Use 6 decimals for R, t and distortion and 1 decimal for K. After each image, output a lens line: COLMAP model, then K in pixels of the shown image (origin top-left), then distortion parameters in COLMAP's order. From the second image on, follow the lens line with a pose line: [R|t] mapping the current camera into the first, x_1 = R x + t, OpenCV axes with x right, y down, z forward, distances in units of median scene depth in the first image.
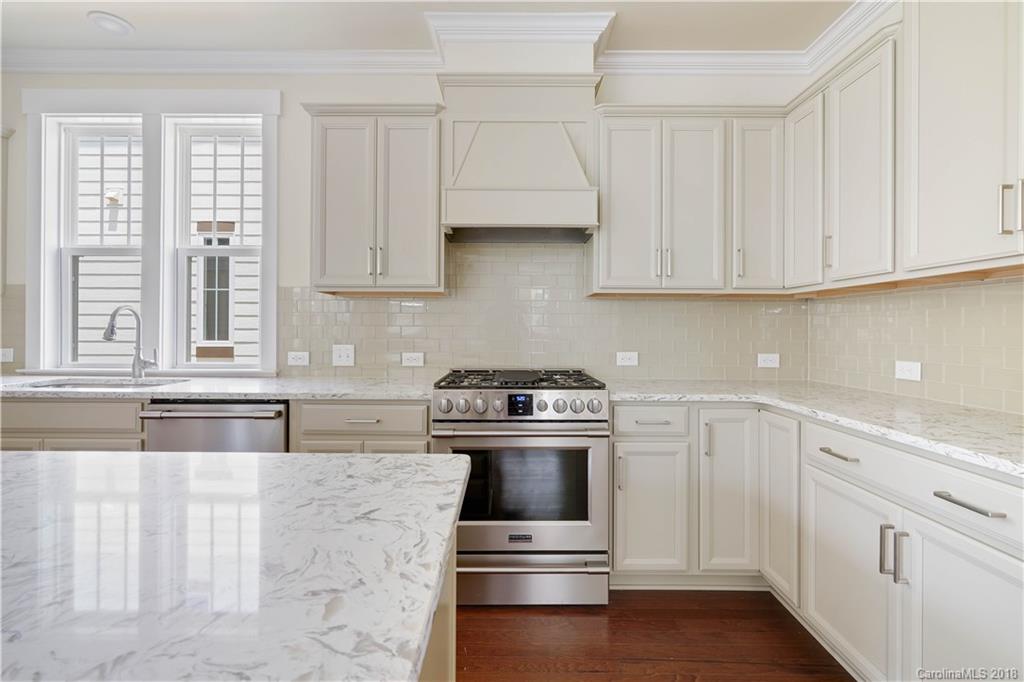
lens RADIAL K [[459.6, 0, 503.8], [0, 459.6, 334.5], [0, 0, 1]] dist [-0.021508, -0.000130]
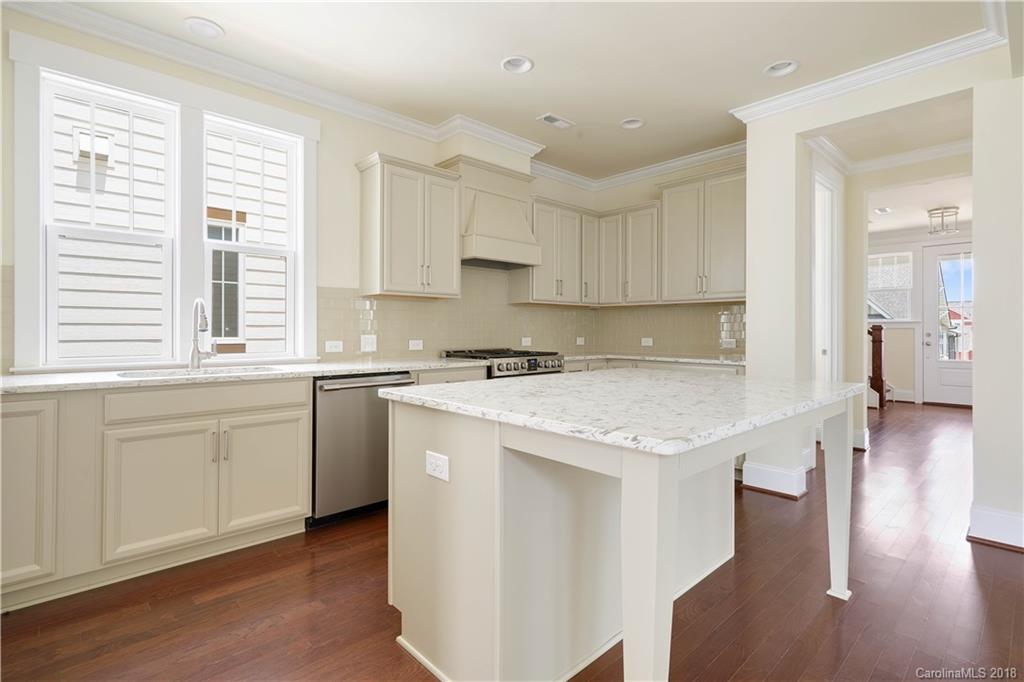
lens RADIAL K [[459.6, 0, 503.8], [0, 459.6, 334.5], [0, 0, 1]] dist [-0.021508, -0.000130]
pose [[0.751511, -0.008894, 0.659660, -1.020450], [0.008082, 0.999958, 0.004276, 0.021389], [-0.659671, 0.002118, 0.751552, -0.232982]]
